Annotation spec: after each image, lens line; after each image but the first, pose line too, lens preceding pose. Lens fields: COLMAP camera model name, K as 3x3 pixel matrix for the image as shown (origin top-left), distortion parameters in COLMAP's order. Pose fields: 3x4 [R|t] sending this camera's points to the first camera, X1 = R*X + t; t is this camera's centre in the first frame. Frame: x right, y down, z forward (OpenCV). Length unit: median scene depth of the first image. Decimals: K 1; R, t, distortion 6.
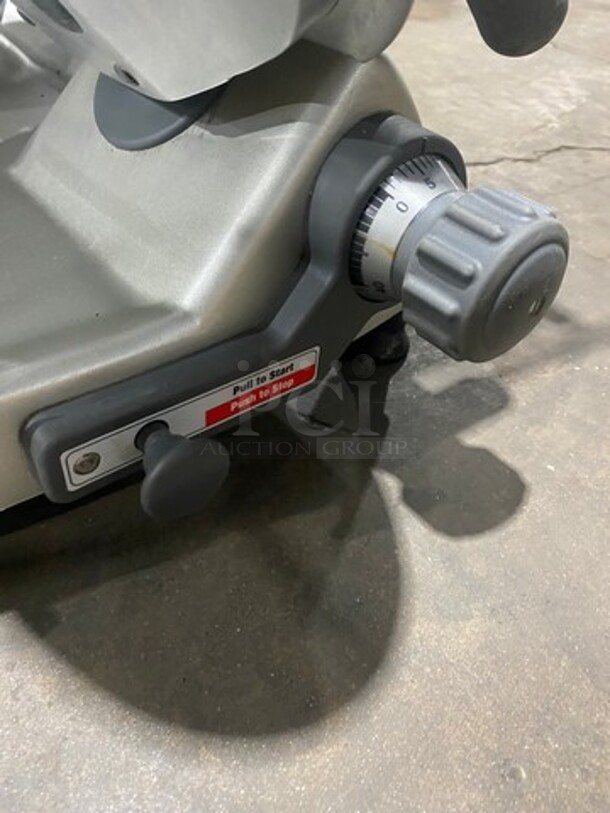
lens RADIAL K [[629.6, 0, 311.7], [0, 629.6, 409.2], [0, 0, 1]] dist [0.002558, 0.000223]
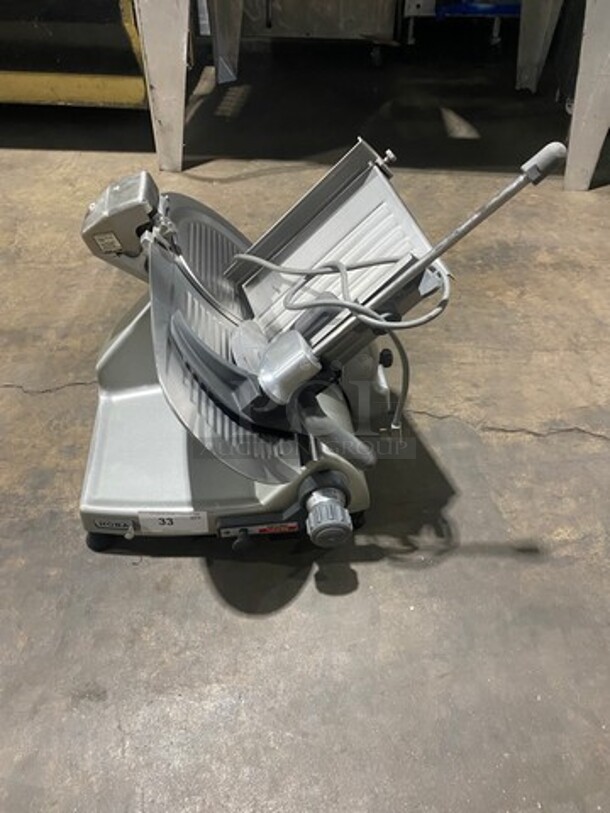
lens RADIAL K [[629.6, 0, 299.2], [0, 629.6, 405.1], [0, 0, 1]] dist [0.002558, 0.000223]
pose [[0.835492, 0.298788, -0.461170, 1.545405], [-0.310570, 0.949112, 0.052269, -0.971477], [0.453320, 0.099555, 0.885771, -2.313173]]
